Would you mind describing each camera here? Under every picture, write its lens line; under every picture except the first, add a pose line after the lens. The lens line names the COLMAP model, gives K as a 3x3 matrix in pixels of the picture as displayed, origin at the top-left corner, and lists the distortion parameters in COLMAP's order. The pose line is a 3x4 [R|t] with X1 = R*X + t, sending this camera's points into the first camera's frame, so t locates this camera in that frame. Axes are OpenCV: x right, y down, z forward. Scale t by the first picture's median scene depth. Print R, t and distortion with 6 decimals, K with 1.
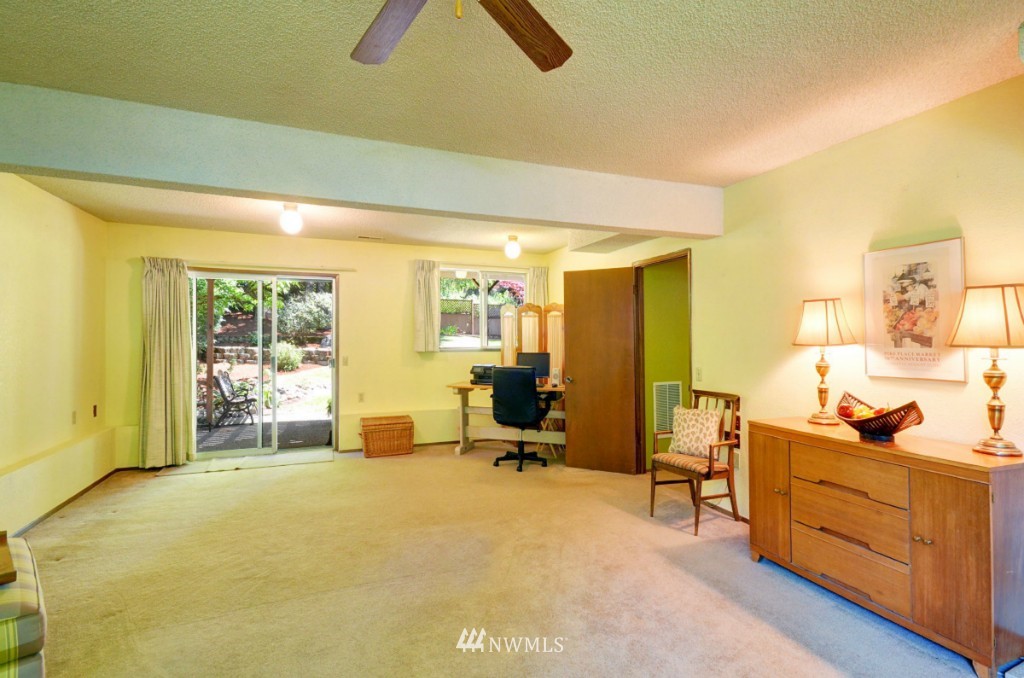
lens RADIAL K [[502.5, 0, 512.0], [0, 502.5, 339.0], [0, 0, 1]] dist [-0.001845, 0.000054]
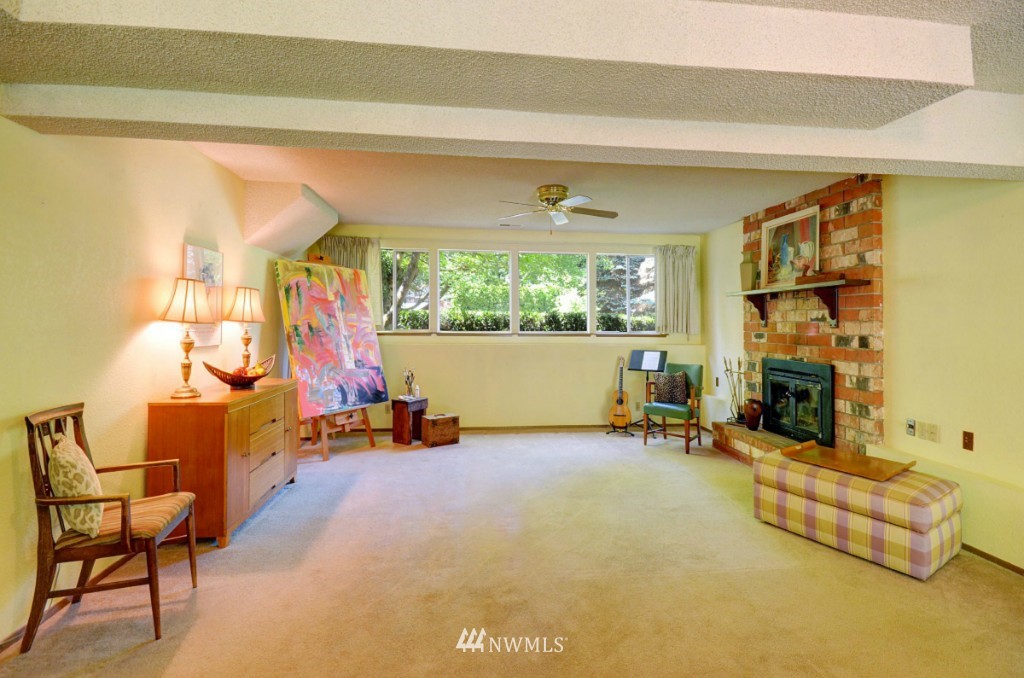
lens RADIAL K [[484.1, 0, 510.7], [0, 484.1, 314.4], [0, 0, 1]] dist [0.027390, 0.000187]
pose [[-0.963399, -0.000982, 0.268069, -0.302199], [-0.004902, 0.999891, -0.013954, 0.007162], [-0.268026, -0.014757, -0.963299, 1.805166]]
